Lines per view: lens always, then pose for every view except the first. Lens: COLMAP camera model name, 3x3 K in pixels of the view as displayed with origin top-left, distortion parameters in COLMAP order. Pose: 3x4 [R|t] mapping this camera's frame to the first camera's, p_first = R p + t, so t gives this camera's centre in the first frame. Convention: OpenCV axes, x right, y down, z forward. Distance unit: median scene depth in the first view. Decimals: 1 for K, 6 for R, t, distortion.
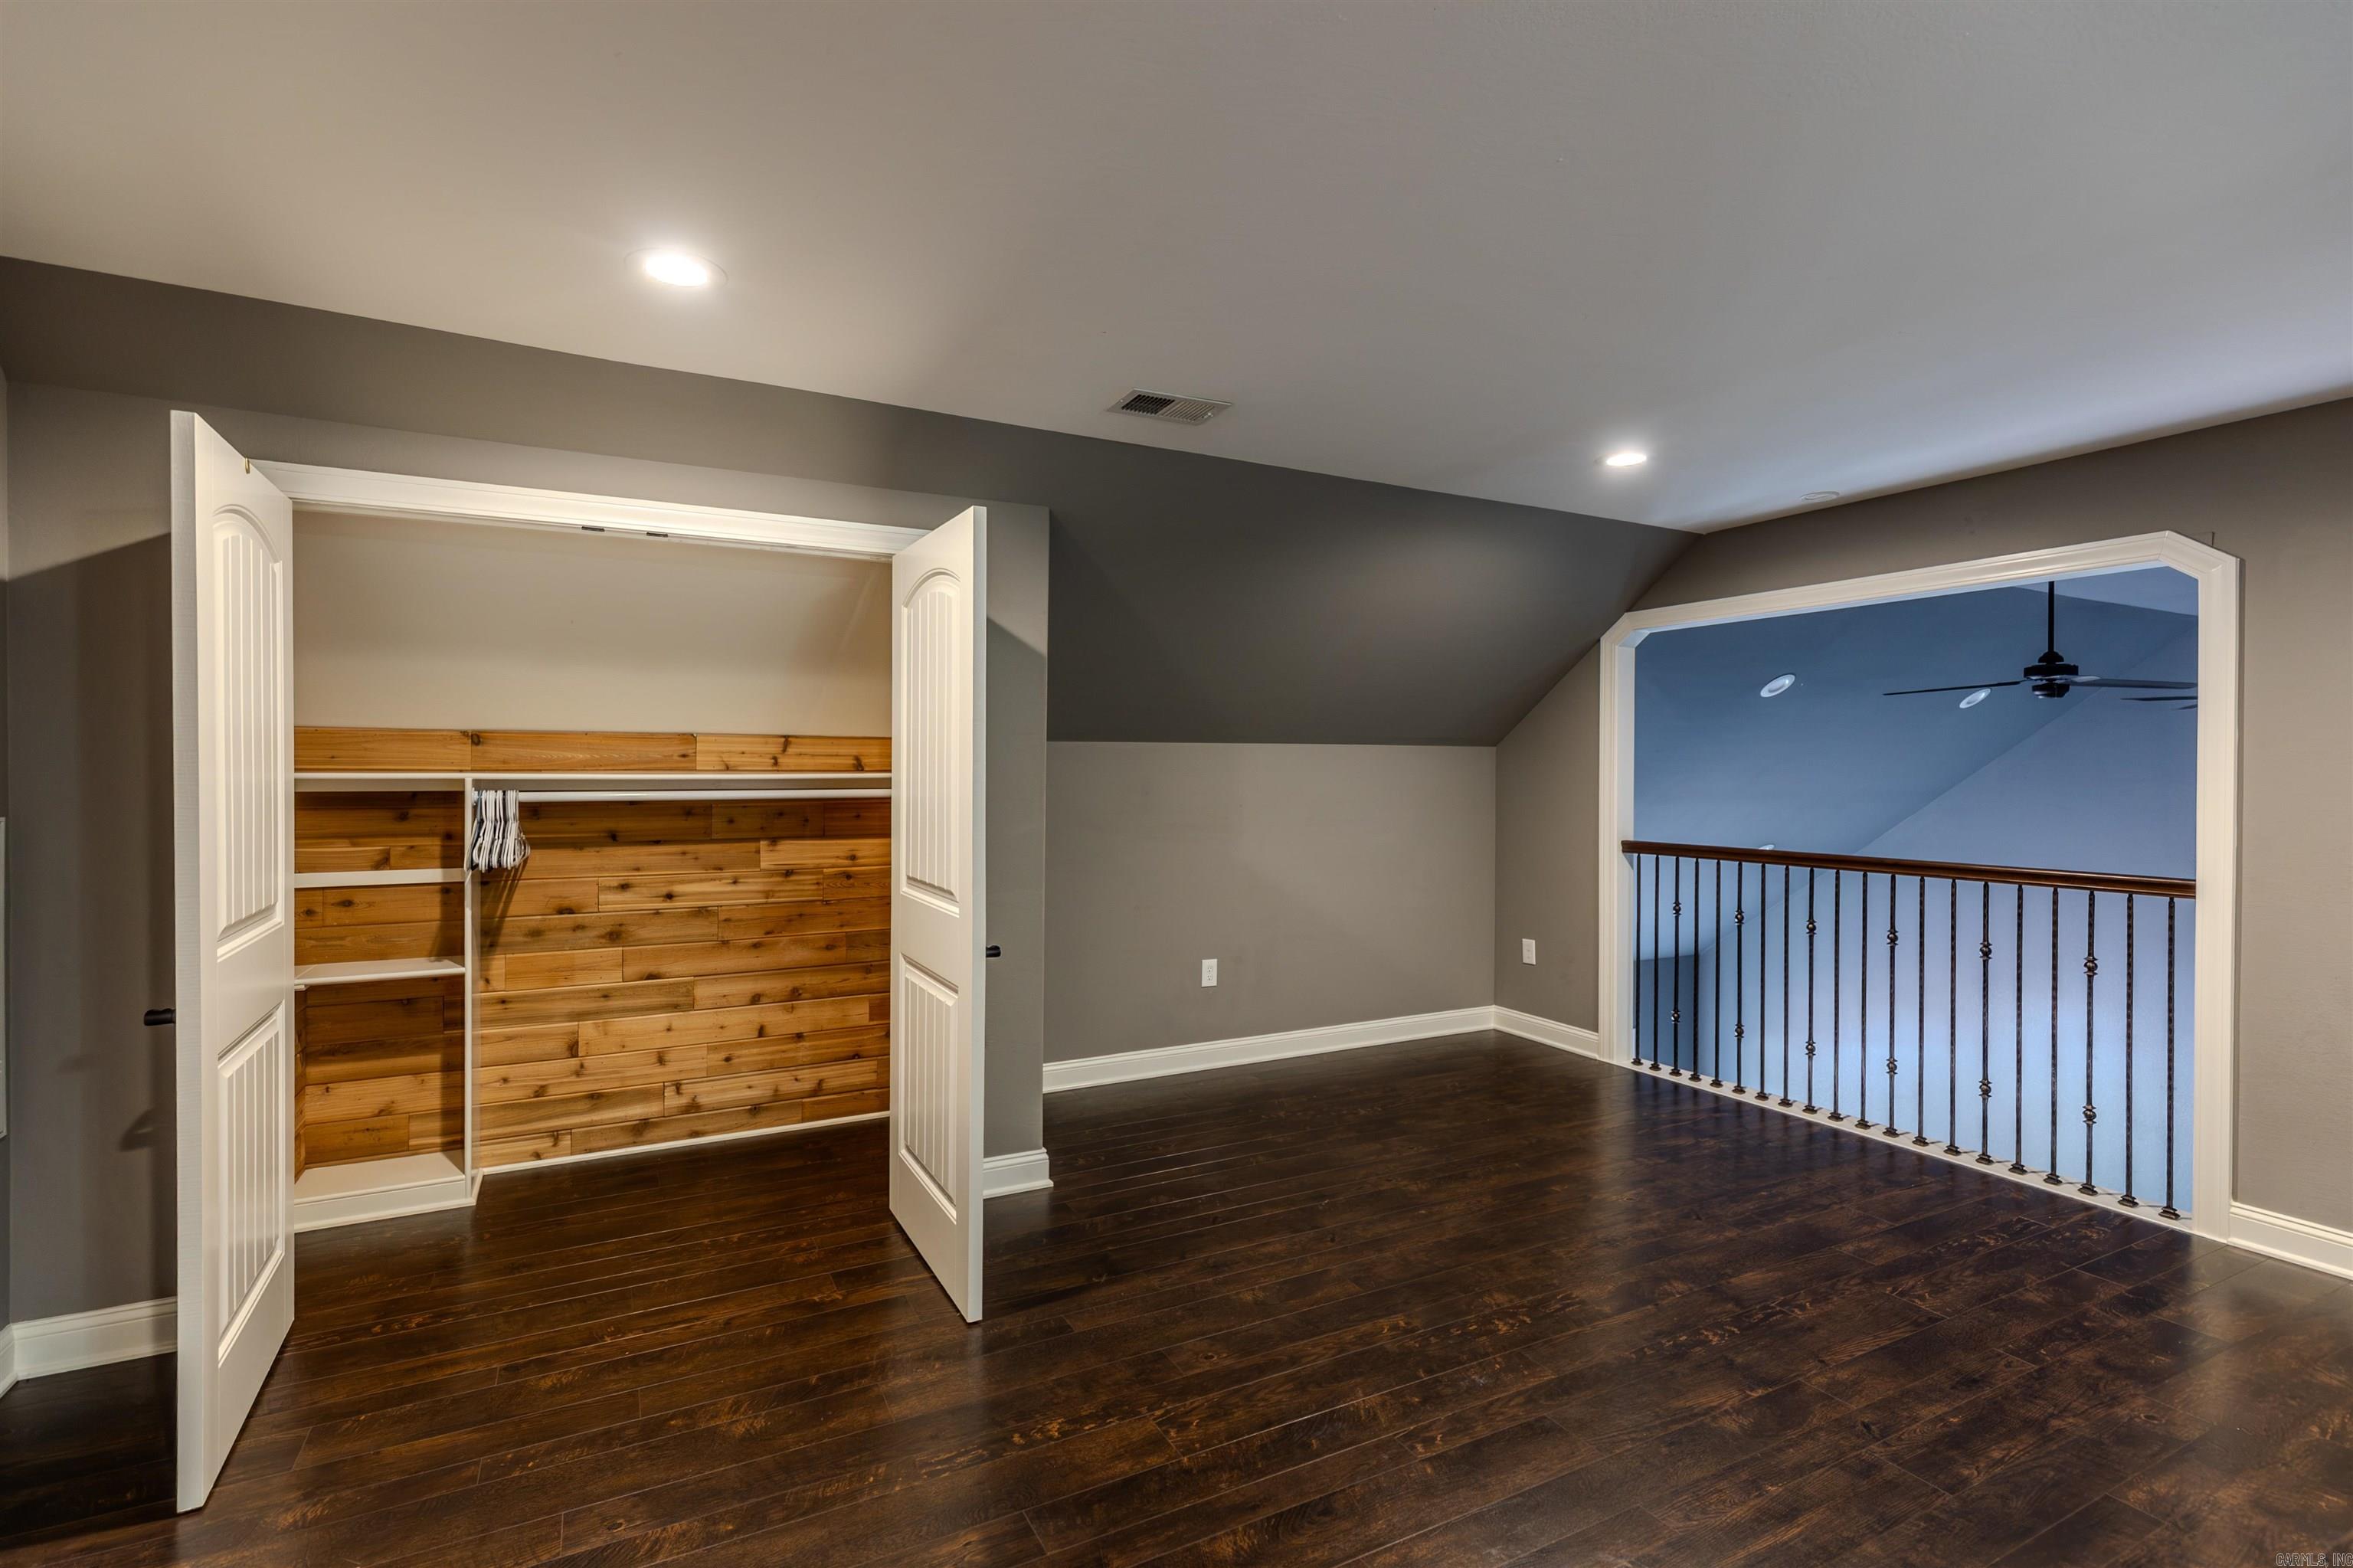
lens RADIAL K [[1058.7, 0, 1131.3], [0, 1058.7, 776.8], [0, 0, 1]] dist [0.001697, -0.000015]
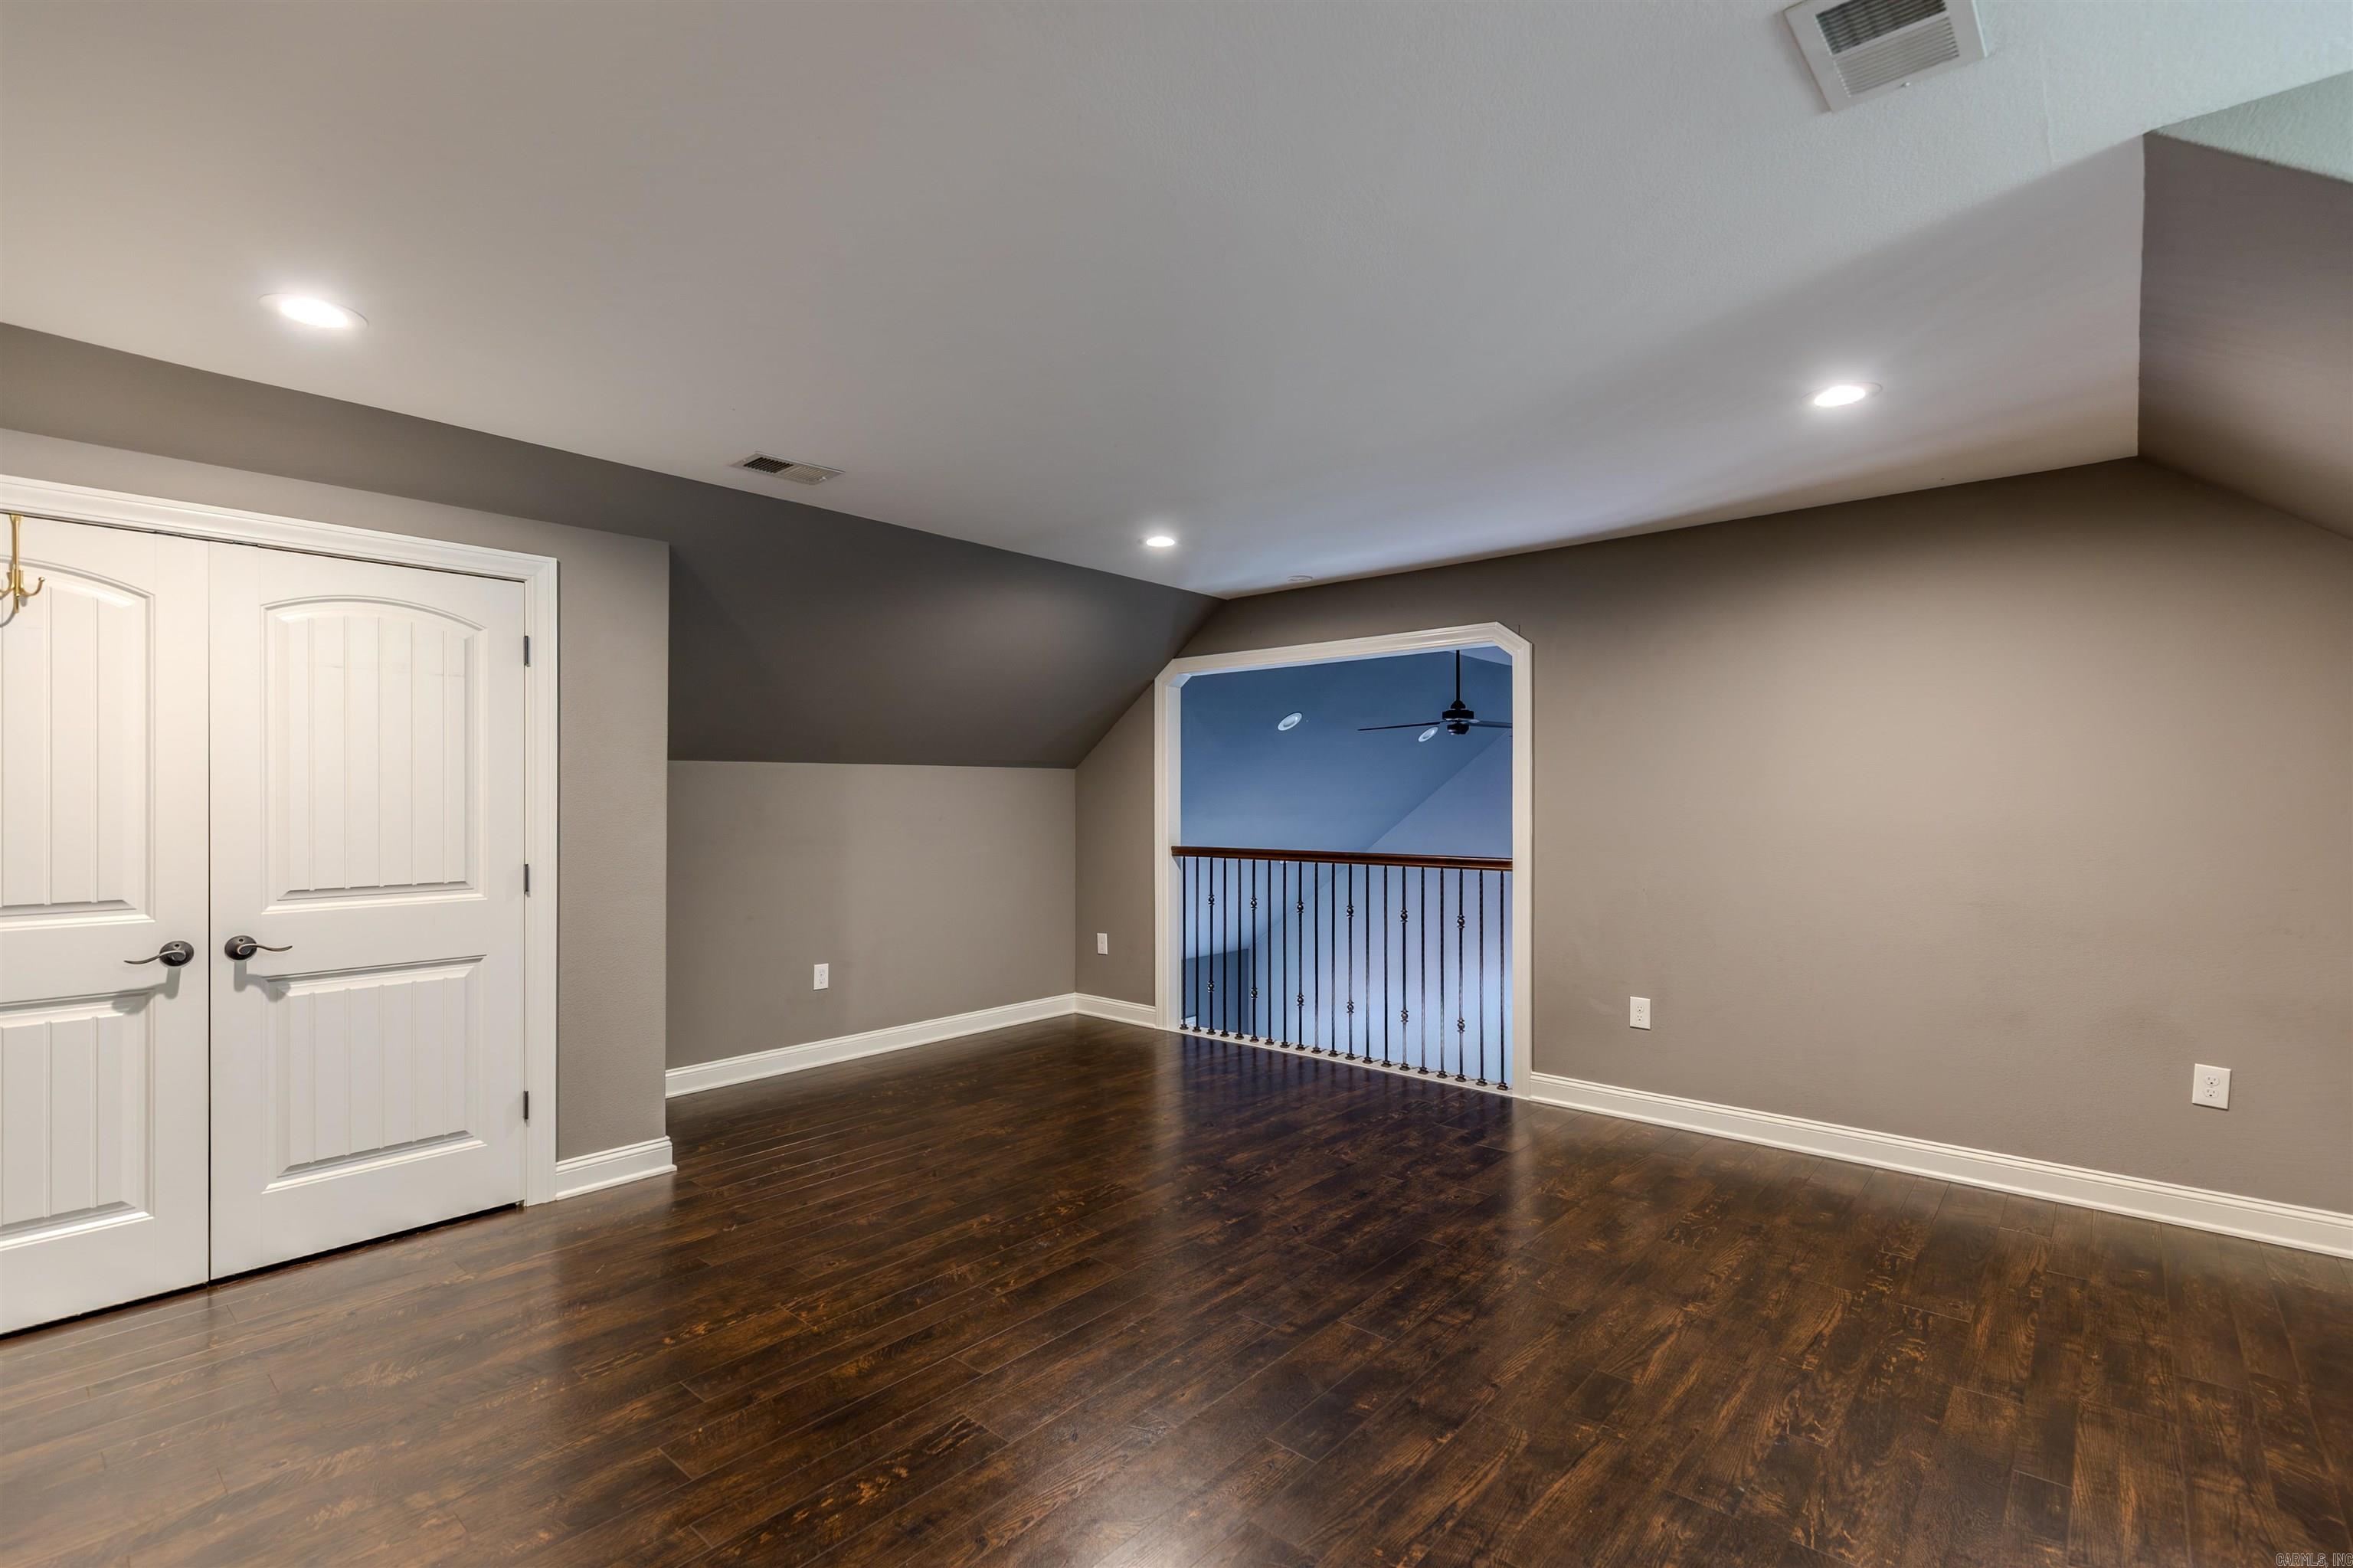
lens RADIAL K [[1079.0, 0, 1123.7], [0, 1079.0, 798.0], [0, 0, 1]] dist [0.009484, -0.000176]
pose [[0.936485, -0.004297, 0.350681, -0.036876], [0.006155, 0.999972, -0.004184, 0.015785], [-0.350653, 0.006077, 0.936486, -0.229230]]
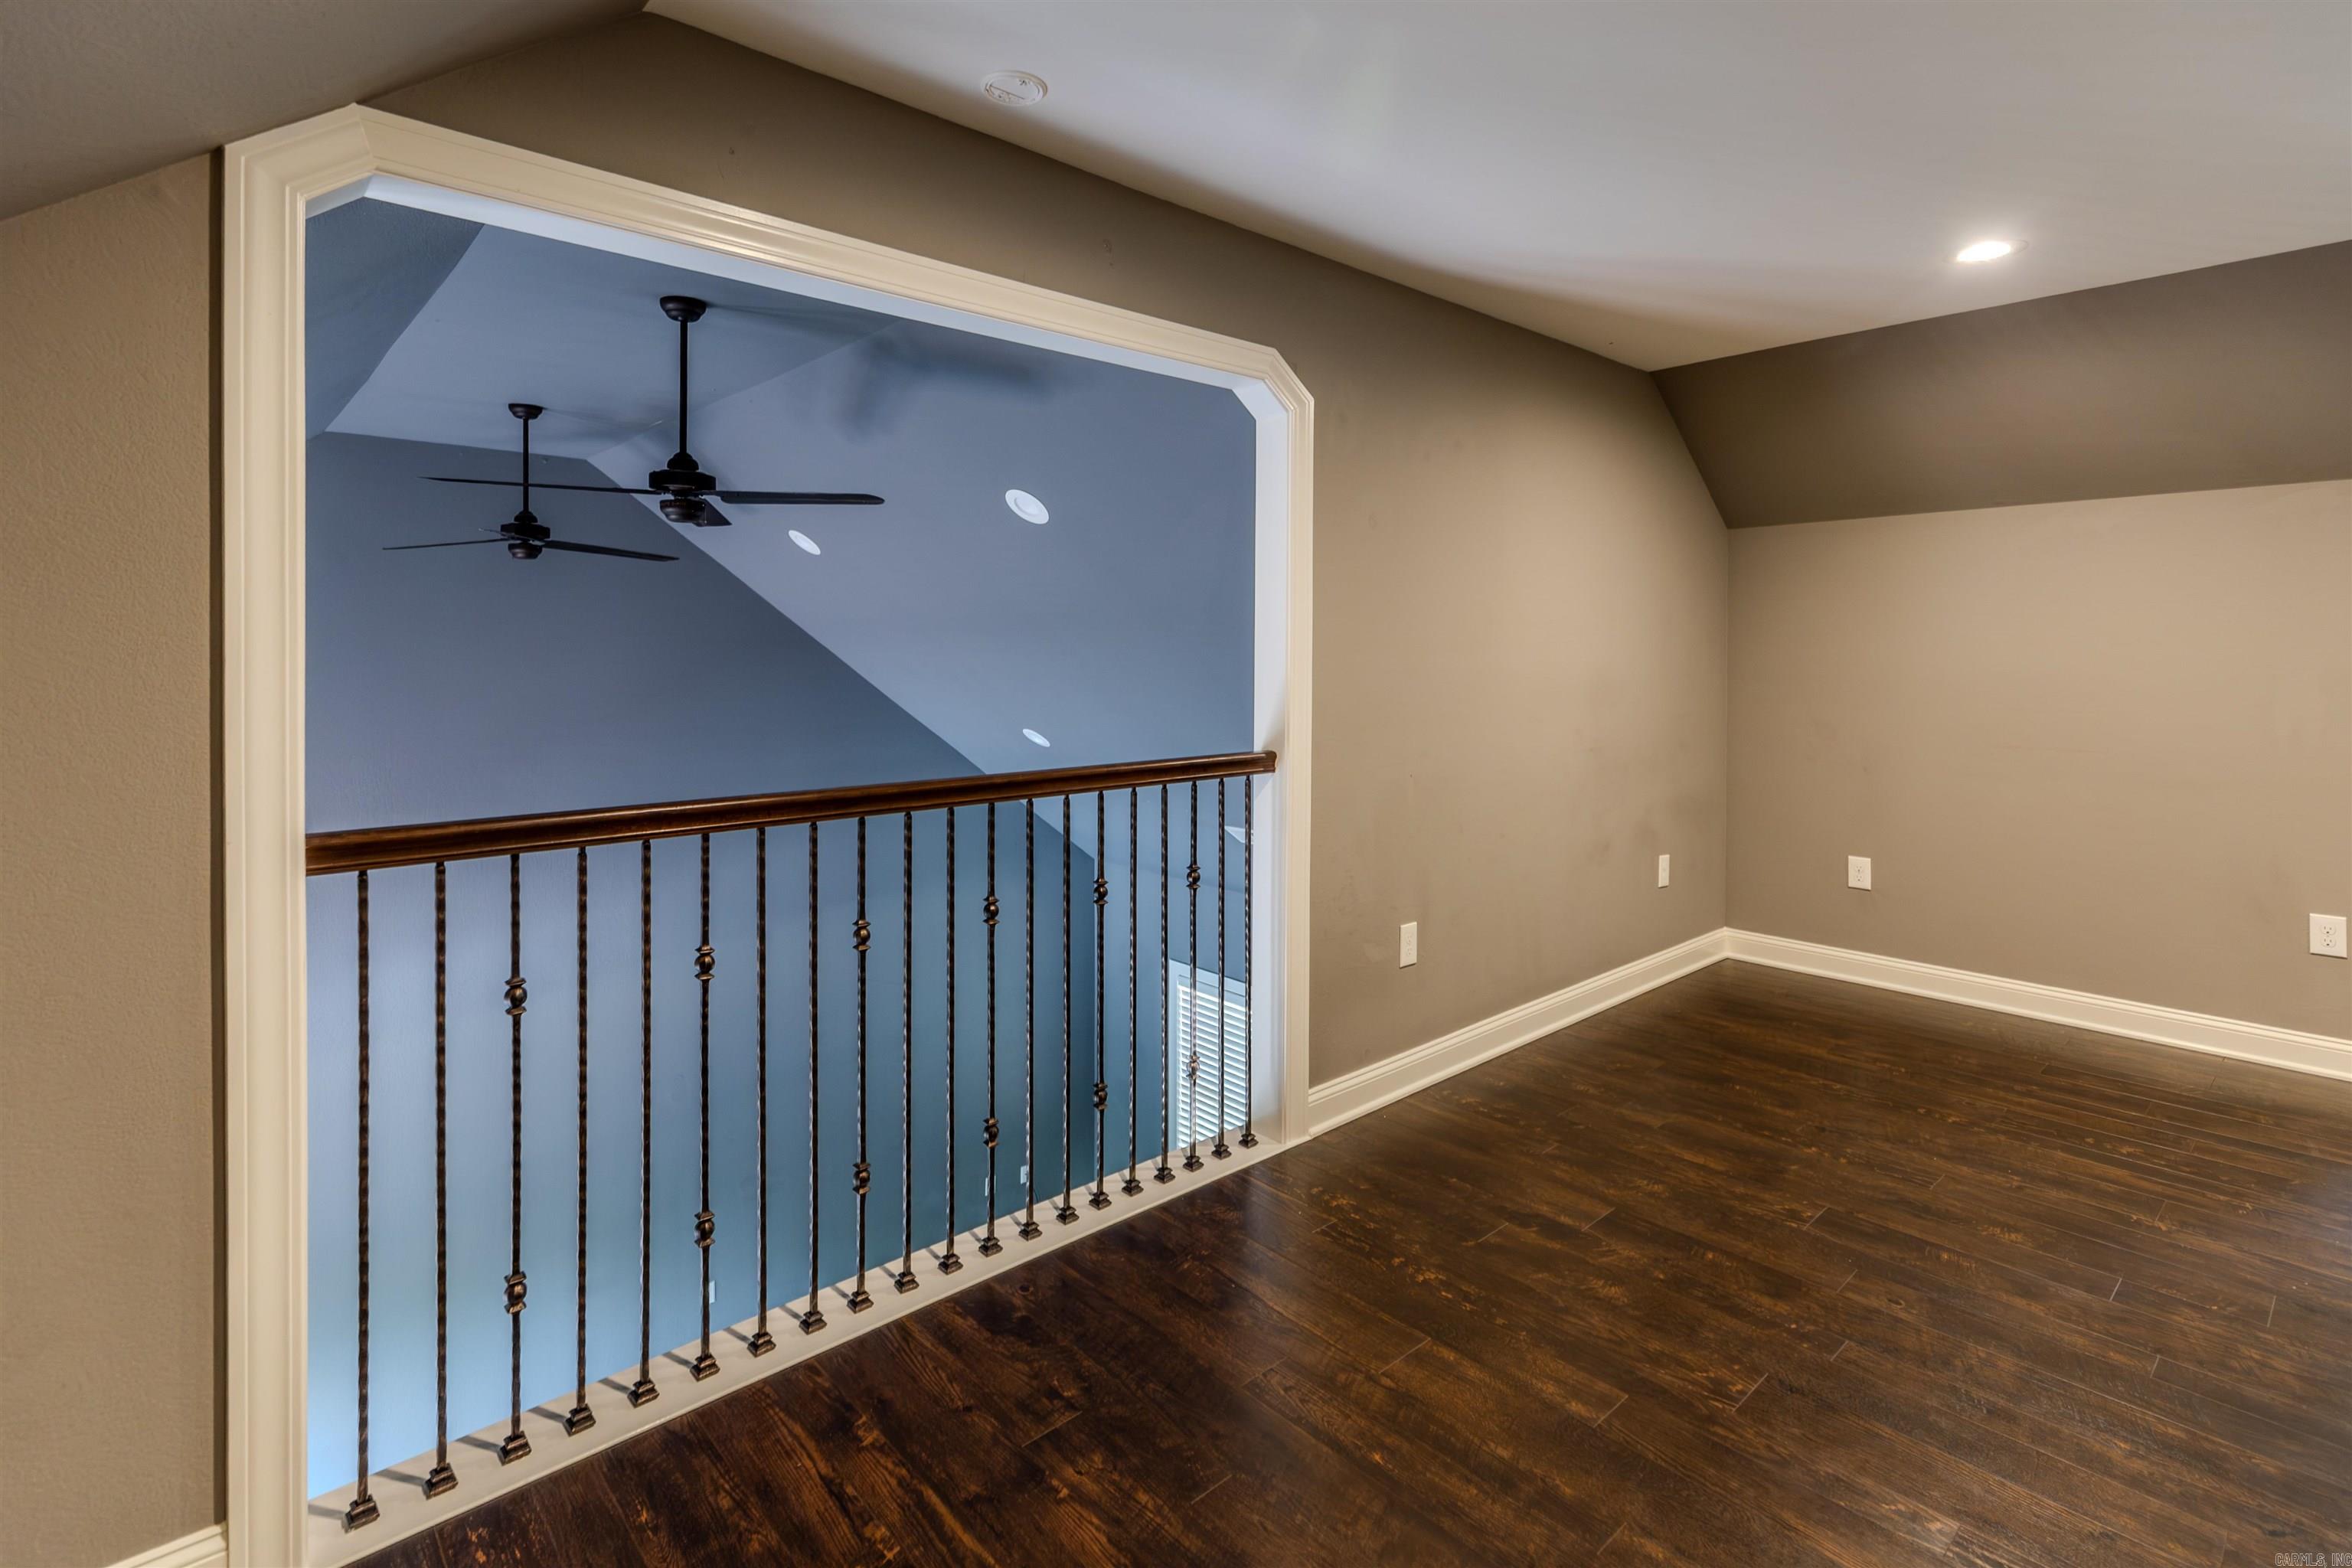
lens RADIAL K [[1126.8, 0, 1149.5], [0, 1126.8, 657.5], [0, 0, 1]] dist [0.000573, -0.000060]
pose [[-0.280498, -0.013360, 0.959762, 0.130311], [0.001895, 0.999893, 0.014473, 0.004953], [-0.959853, 0.005878, -0.280443, 1.385264]]
